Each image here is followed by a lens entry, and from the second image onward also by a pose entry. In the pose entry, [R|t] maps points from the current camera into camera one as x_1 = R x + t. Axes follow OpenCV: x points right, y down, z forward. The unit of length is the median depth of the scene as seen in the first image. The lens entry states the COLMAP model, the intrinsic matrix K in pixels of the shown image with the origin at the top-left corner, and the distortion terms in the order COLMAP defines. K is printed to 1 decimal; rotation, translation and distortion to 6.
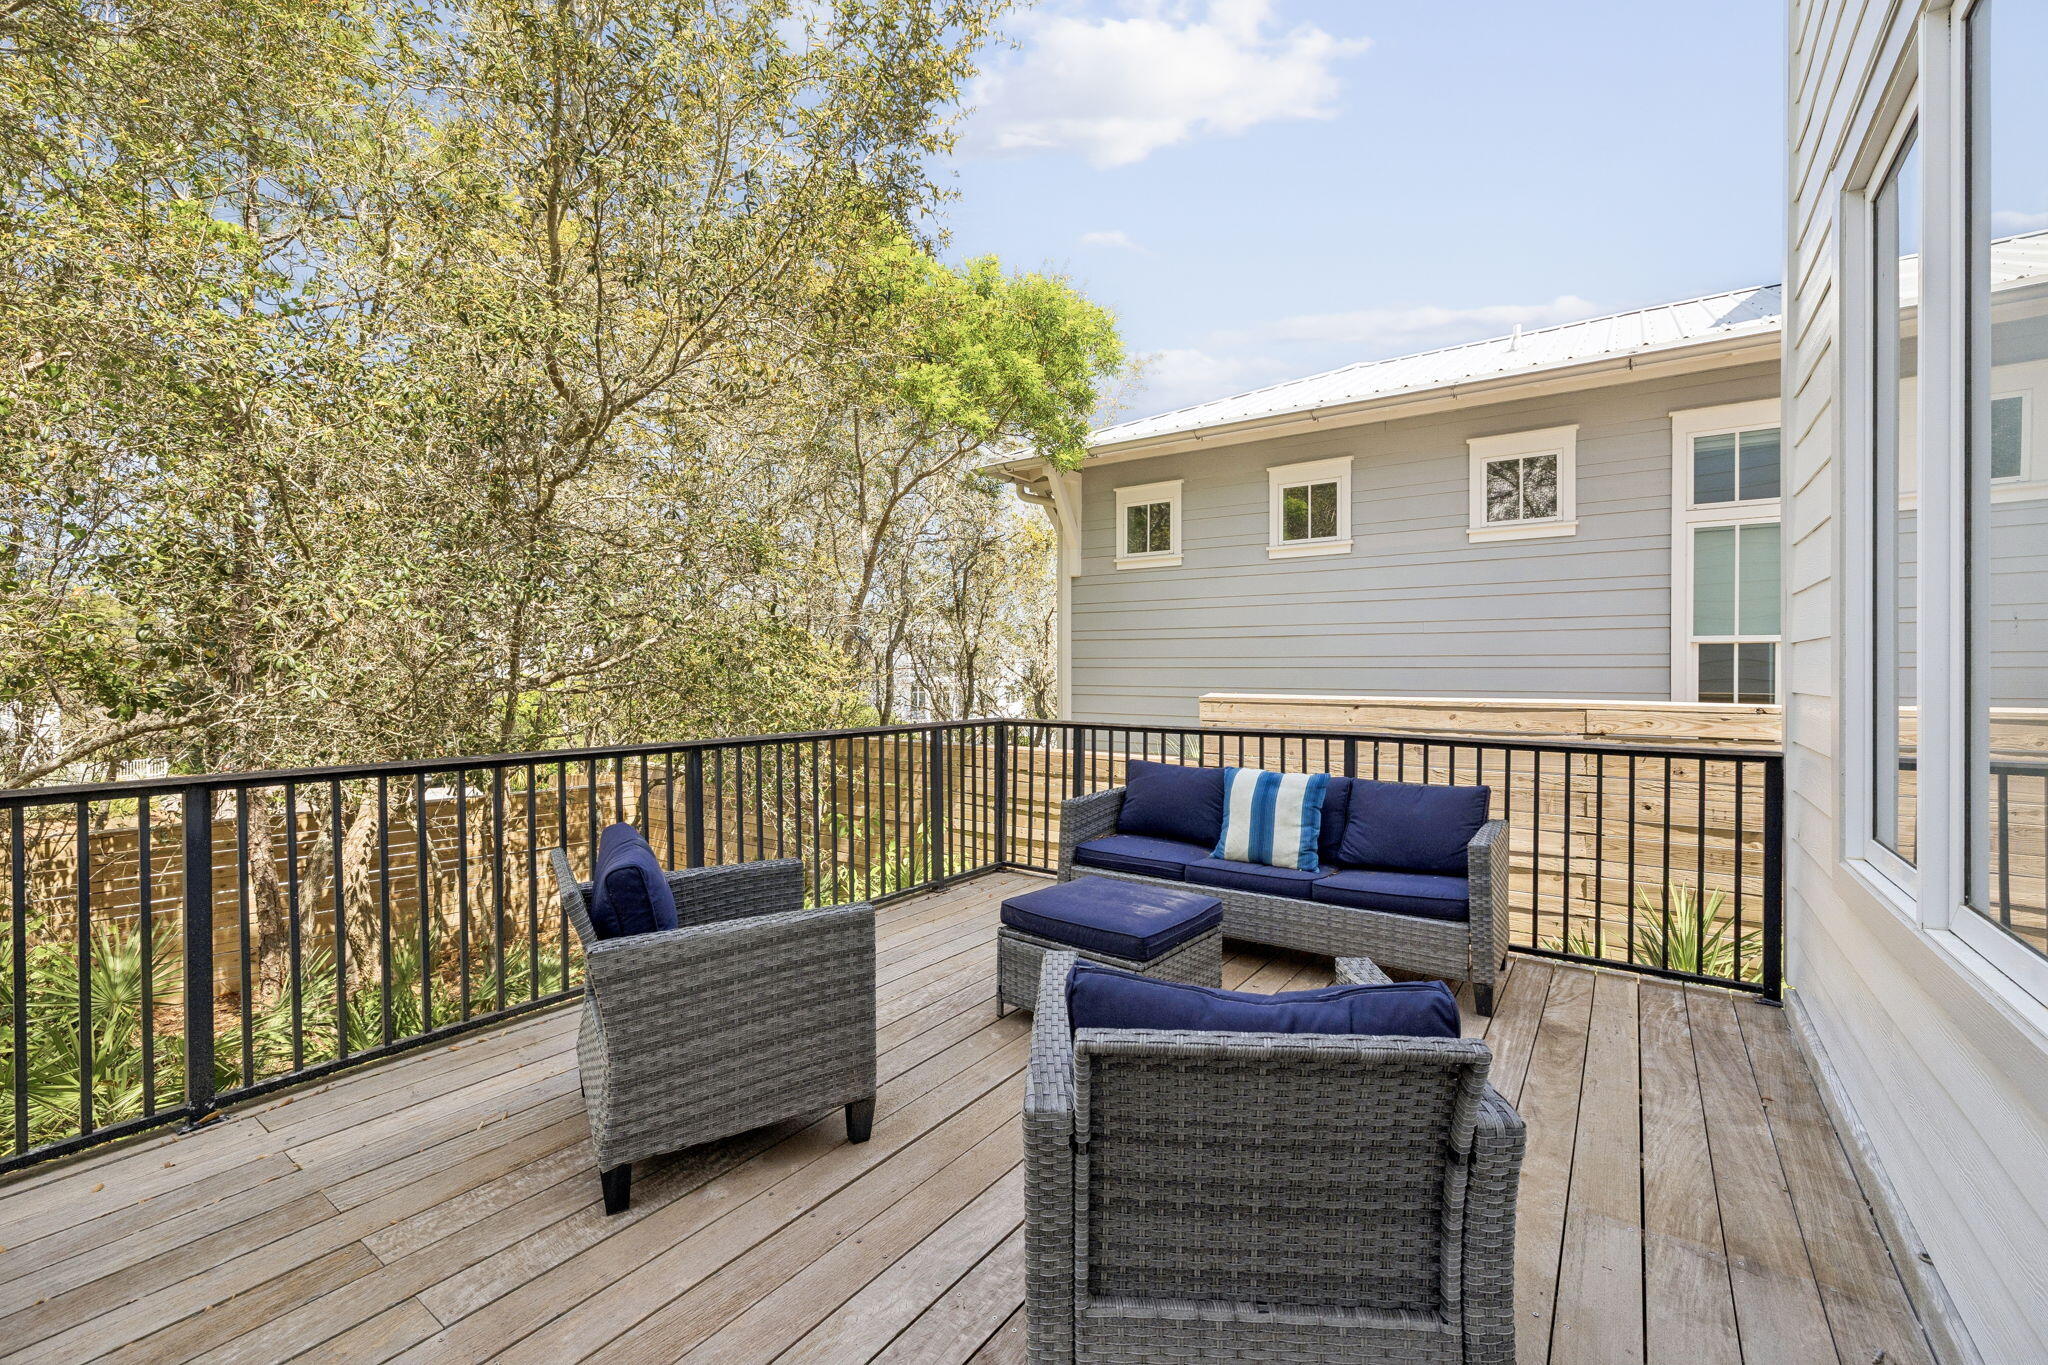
lens RADIAL K [[862.6, 0, 1021.1], [0, 862.6, 689.3], [0, 0, 1]] dist [-0.001817, 0.000116]
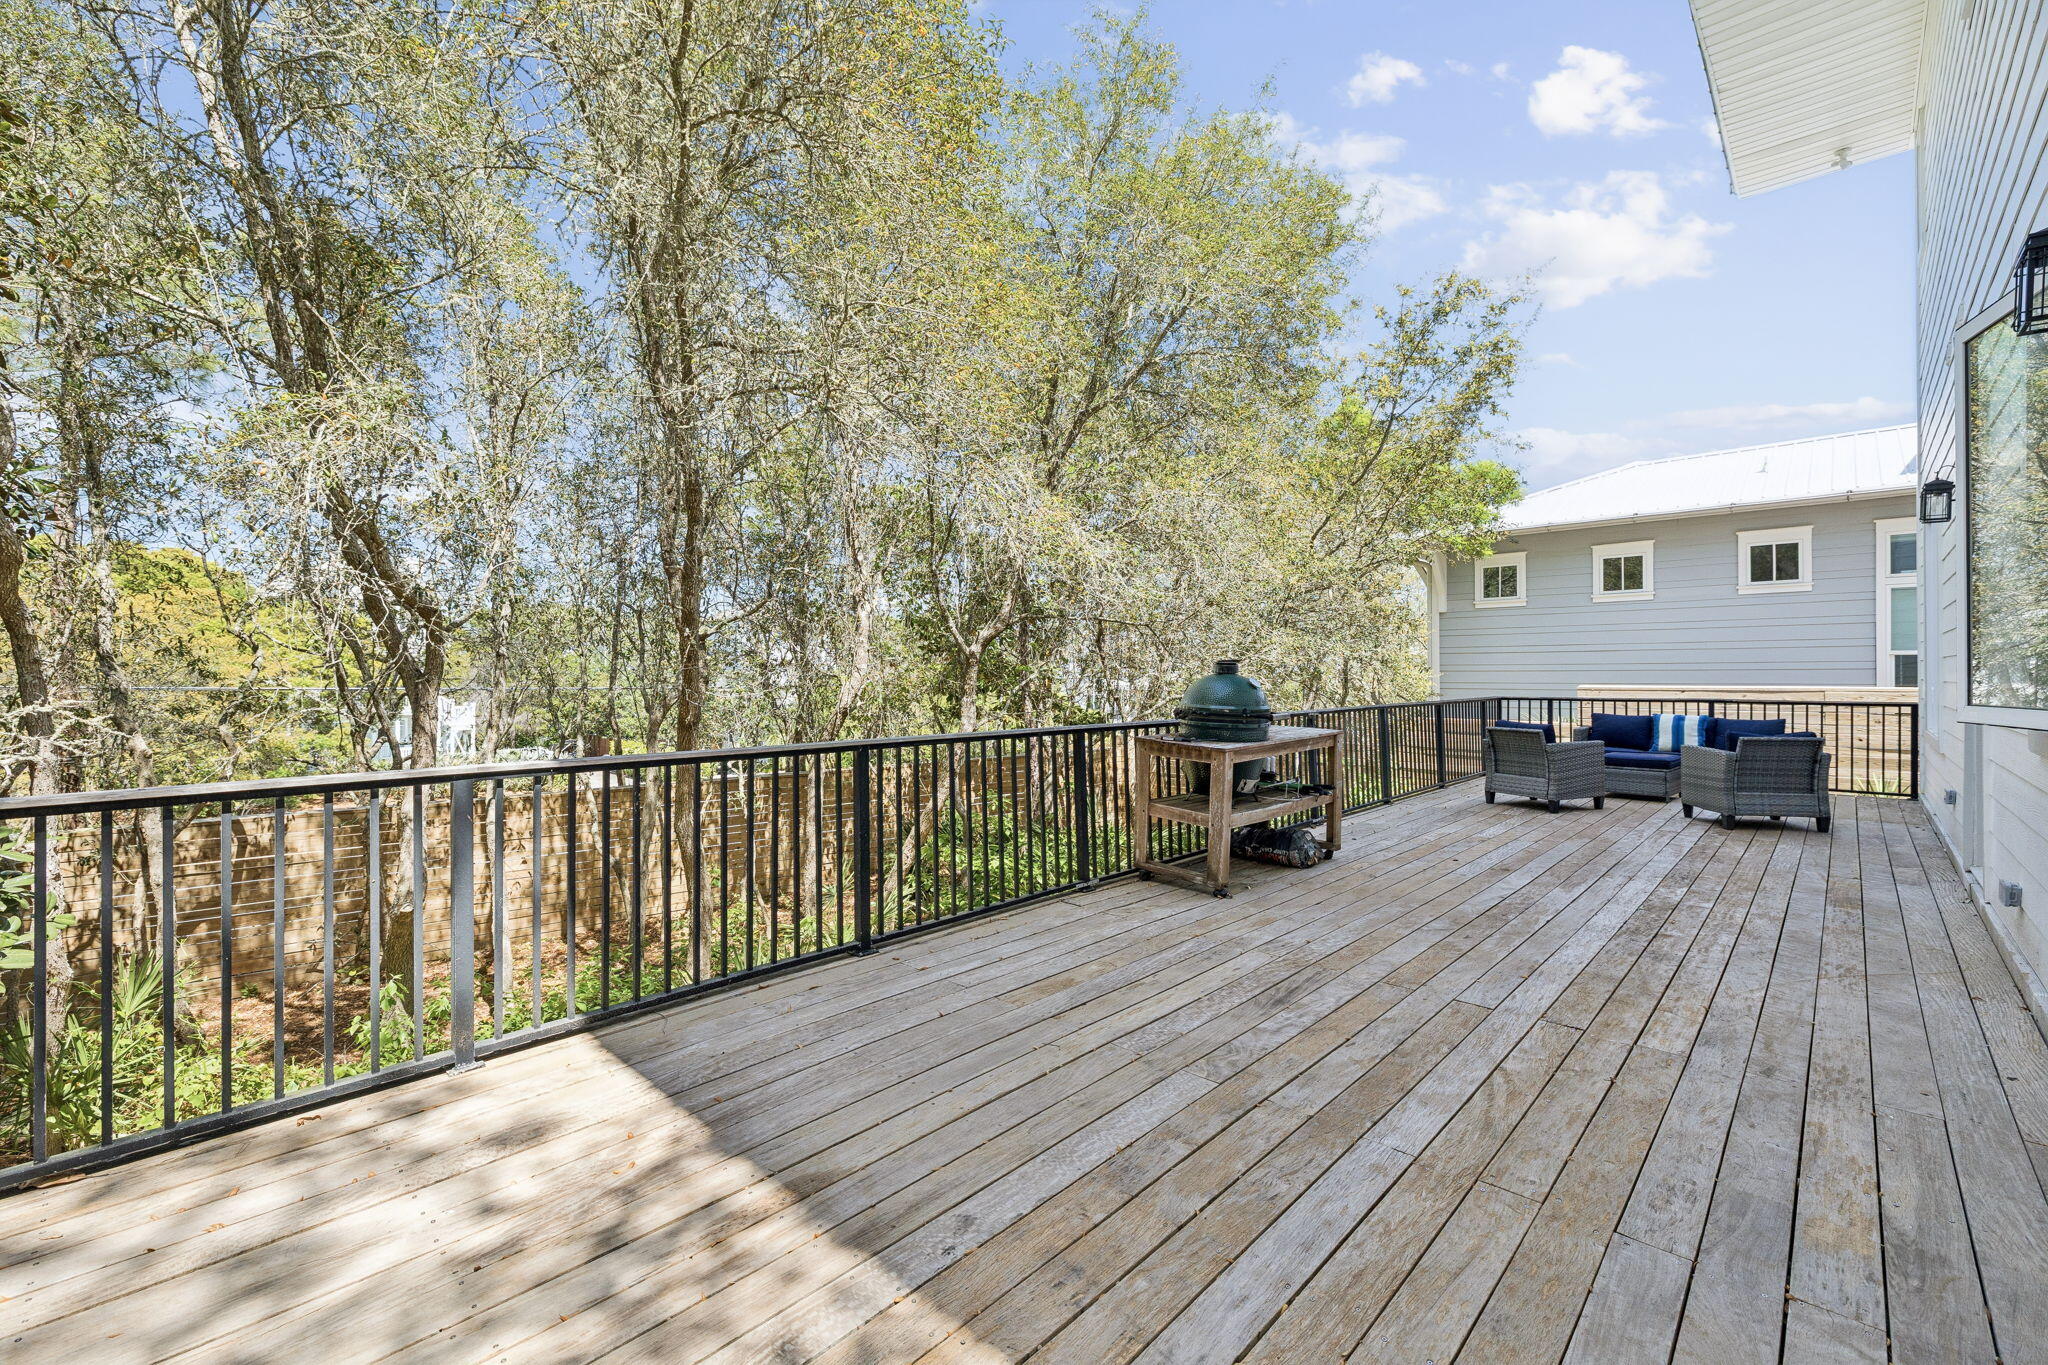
lens RADIAL K [[862.6, 0, 1018.8], [0, 862.6, 683.9], [0, 0, 1]] dist [-0.001817, 0.000116]
pose [[0.988629, -0.004639, -0.150307, -0.554292], [0.002903, 0.999927, -0.011772, 0.016112], [0.150350, 0.011201, 0.988569, -0.778856]]
